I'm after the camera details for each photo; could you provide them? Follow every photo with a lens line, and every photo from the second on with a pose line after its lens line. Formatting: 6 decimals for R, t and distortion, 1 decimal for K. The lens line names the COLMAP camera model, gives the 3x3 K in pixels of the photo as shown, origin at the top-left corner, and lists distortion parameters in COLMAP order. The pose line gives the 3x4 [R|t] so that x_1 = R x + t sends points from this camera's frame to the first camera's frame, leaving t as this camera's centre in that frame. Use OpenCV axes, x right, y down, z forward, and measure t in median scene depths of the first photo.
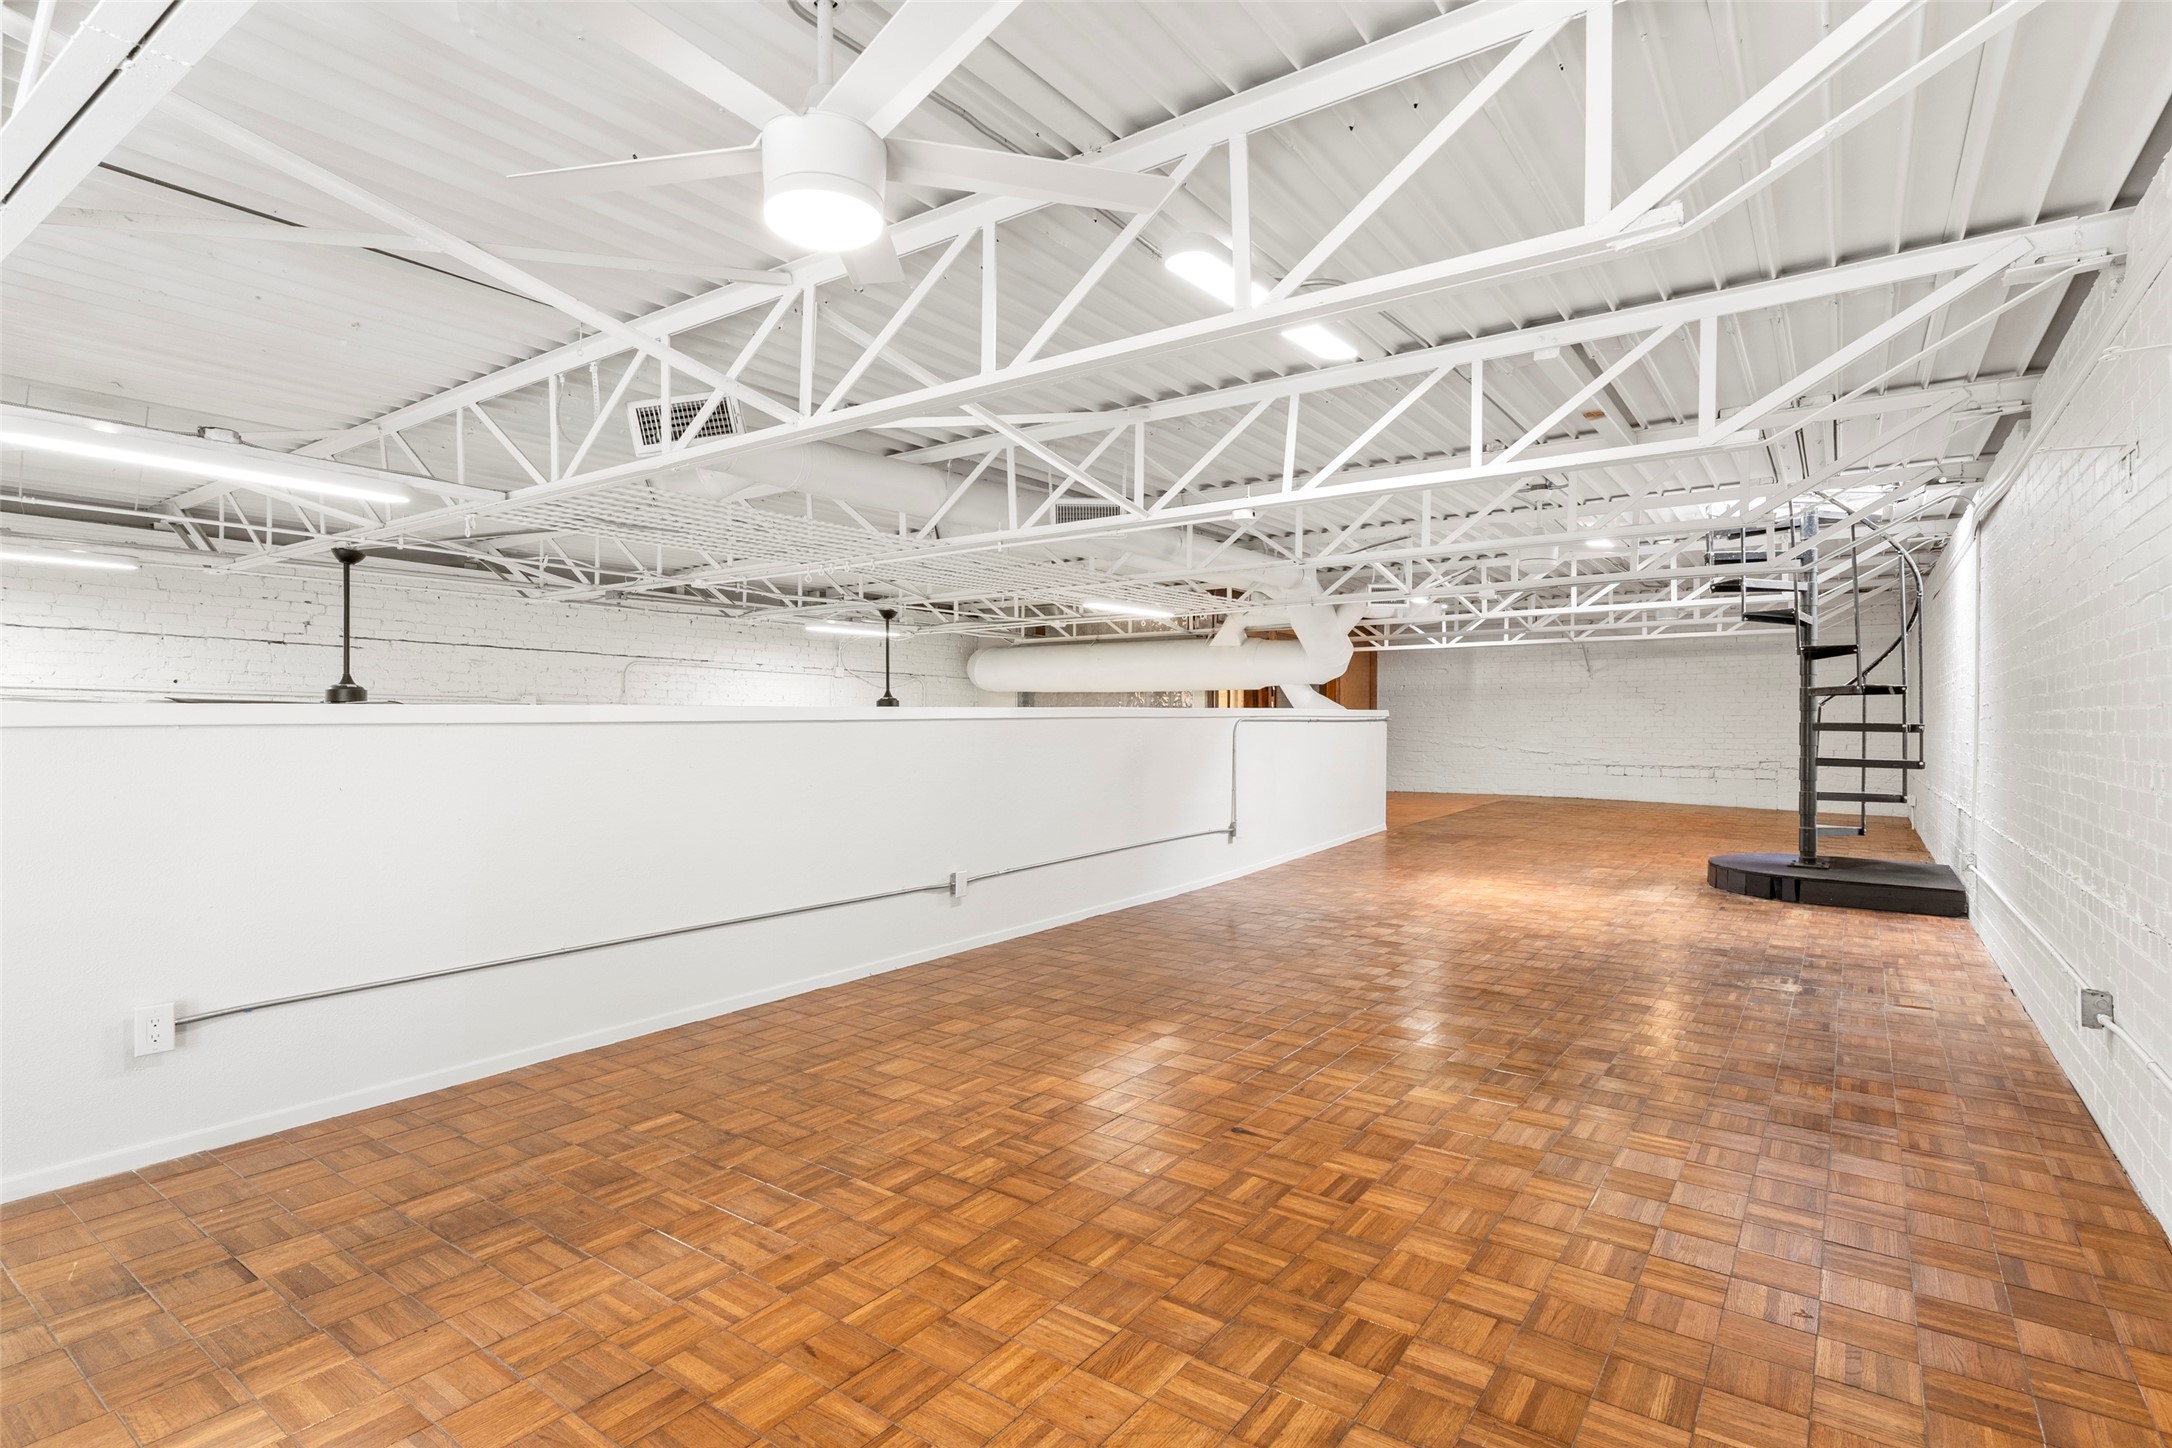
lens RADIAL K [[1089.8, 0, 1037.4], [0, 1089.8, 735.0], [0, 0, 1]] dist [0.005320, -0.000915]
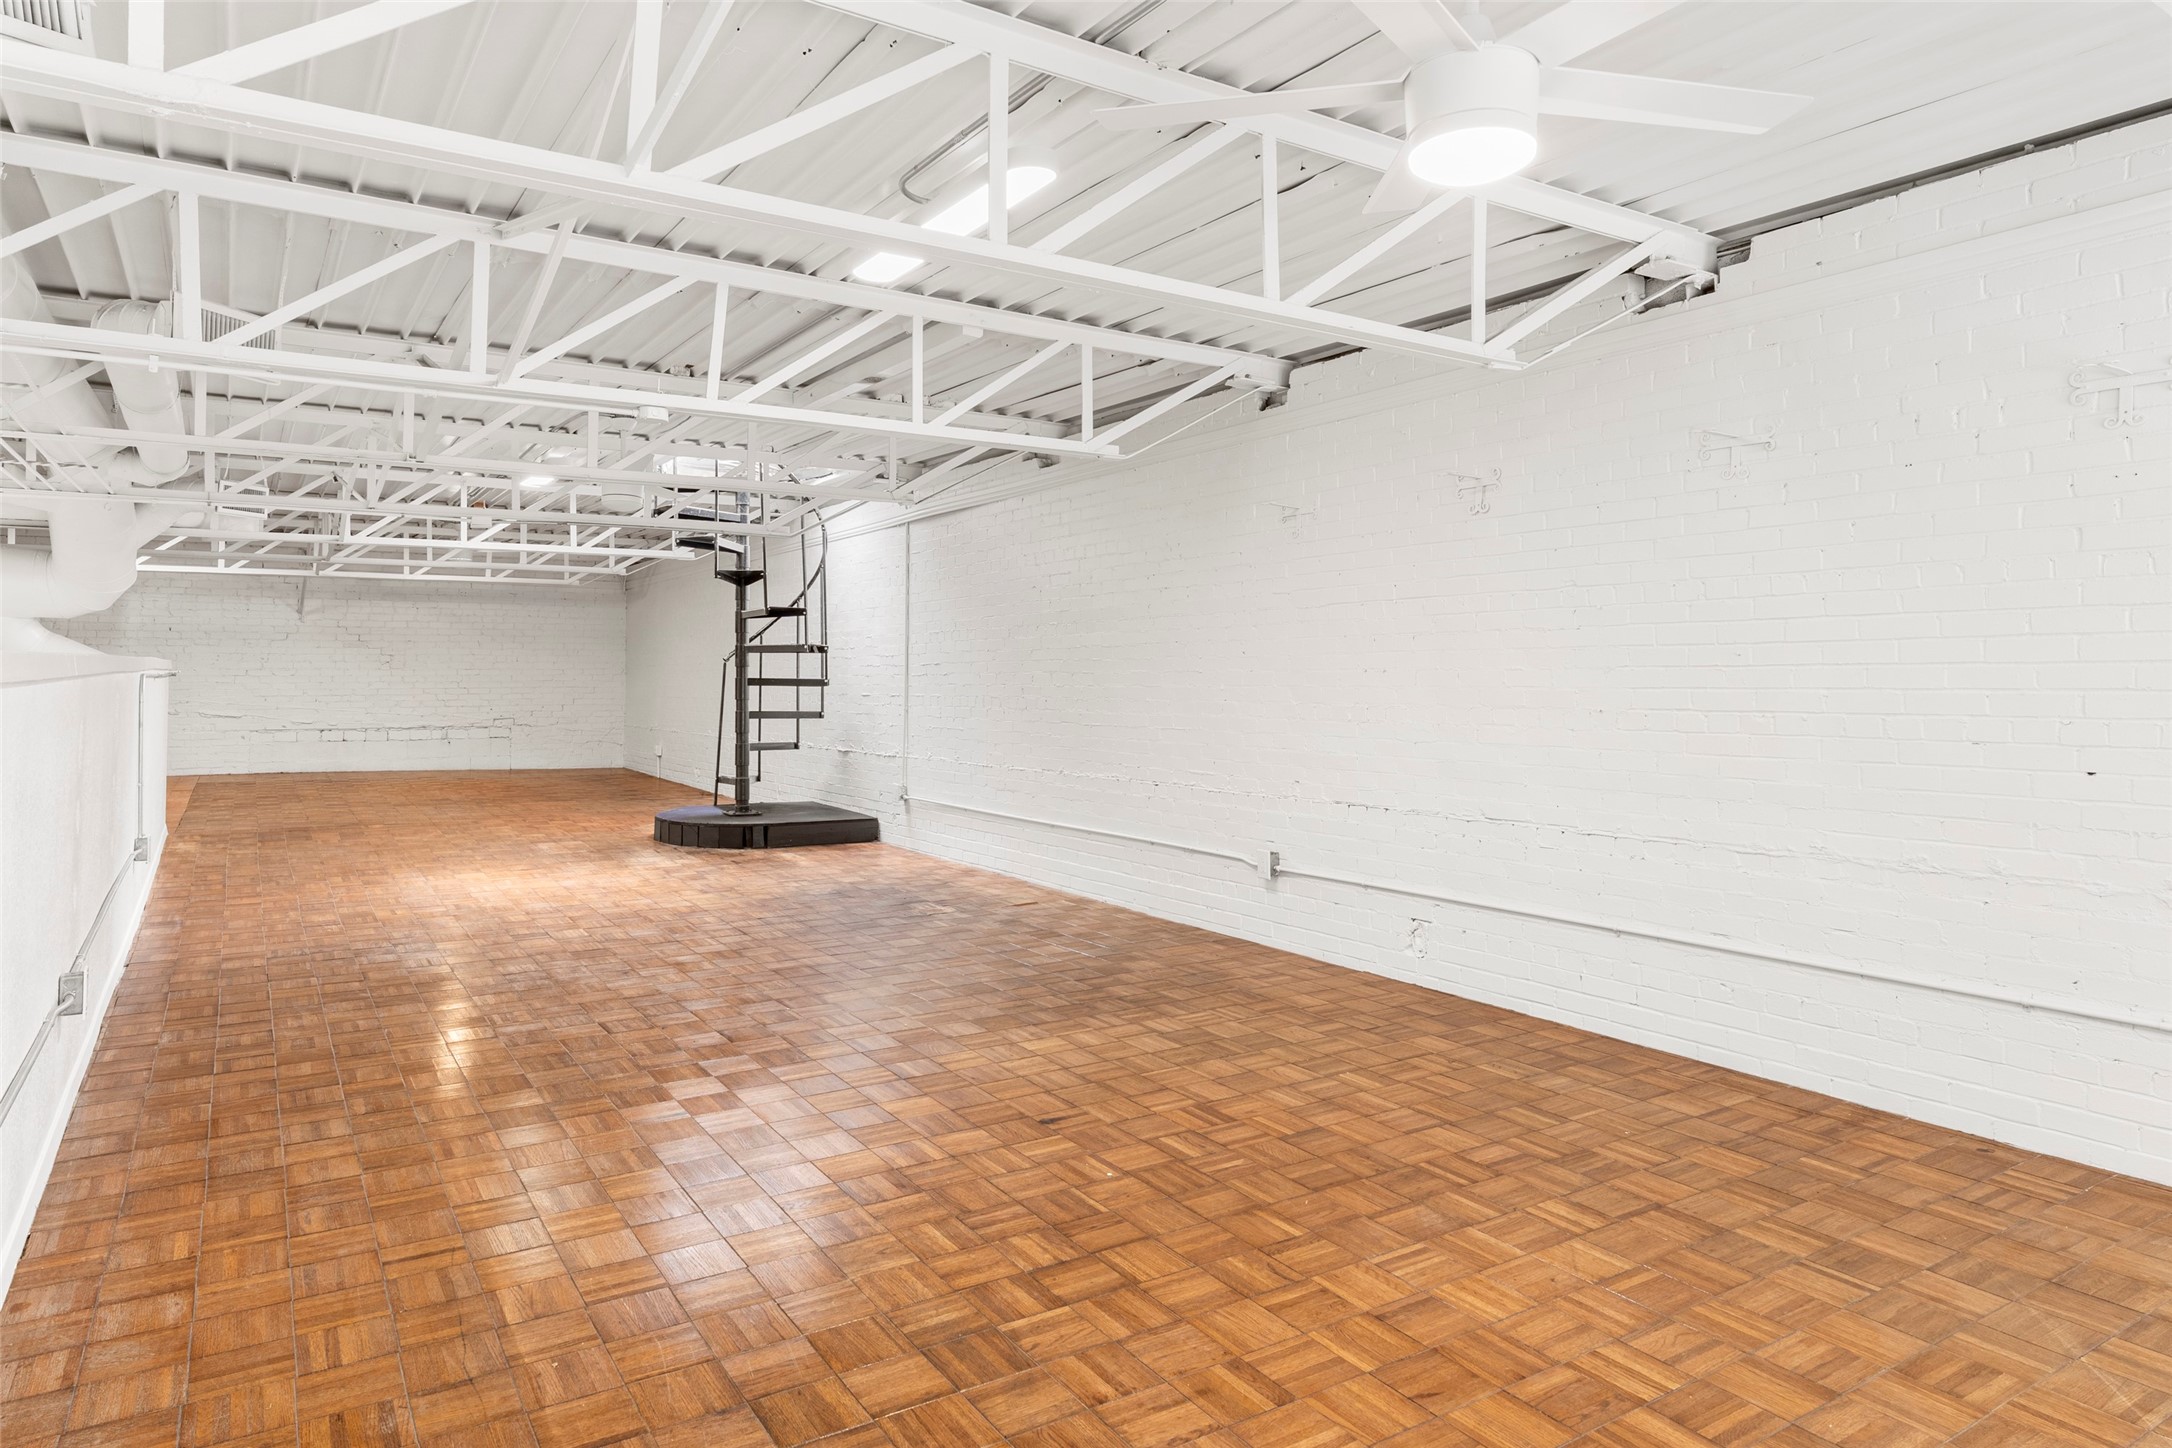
lens RADIAL K [[1298.1, 0, 1108.3], [0, 1298.1, 646.2], [0, 0, 1]] dist [-0.008254, 0.002750]
pose [[0.339956, 0.022266, 0.940178, -0.849425], [0.009873, 0.999580, -0.027243, -0.010727], [-0.940390, 0.018544, 0.339593, 0.573985]]
